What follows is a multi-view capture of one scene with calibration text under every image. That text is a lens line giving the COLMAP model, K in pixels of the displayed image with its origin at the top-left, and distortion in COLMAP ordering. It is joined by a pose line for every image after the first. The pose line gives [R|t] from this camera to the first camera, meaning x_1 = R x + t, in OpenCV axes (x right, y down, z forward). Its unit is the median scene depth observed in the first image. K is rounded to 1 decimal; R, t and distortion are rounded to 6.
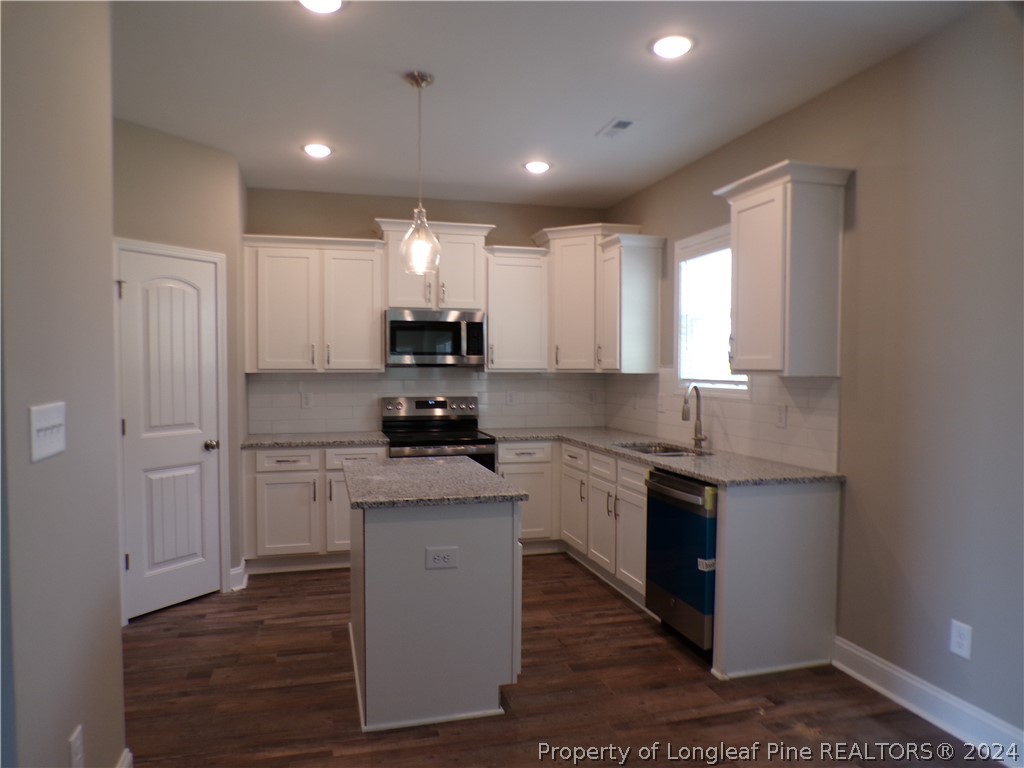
lens RADIAL K [[694.6, 0, 502.5], [0, 694.6, 392.3], [0, 0, 1]] dist [-0.031110, 0.024536]
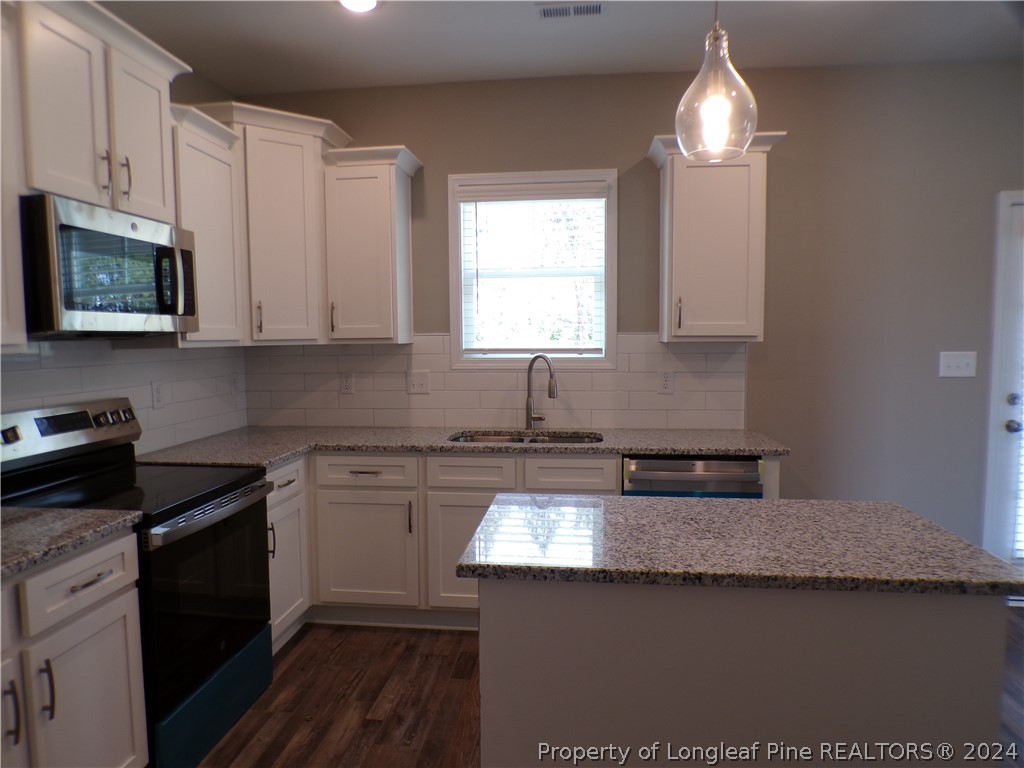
lens RADIAL K [[694.6, 0, 502.5], [0, 694.6, 392.3], [0, 0, 1]] dist [-0.031110, 0.024536]
pose [[0.376992, -0.081668, 0.922609, -0.519900], [0.043090, 0.996573, 0.070608, -0.027616], [-0.925214, 0.013136, 0.379219, 0.722450]]
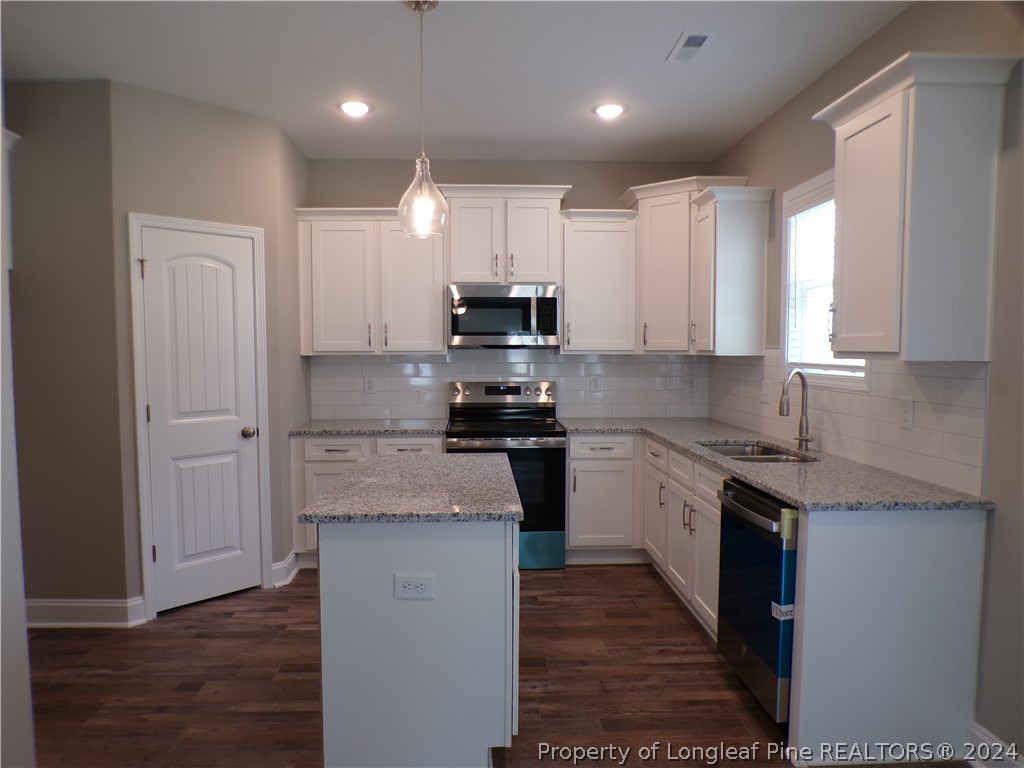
lens RADIAL K [[694.6, 0, 502.5], [0, 694.6, 392.3], [0, 0, 1]] dist [-0.031110, 0.024536]
pose [[0.975614, 0.010890, -0.219221, 0.120887], [-0.004887, 0.999599, 0.027907, -0.006500], [0.219437, -0.026155, 0.975276, 0.155614]]
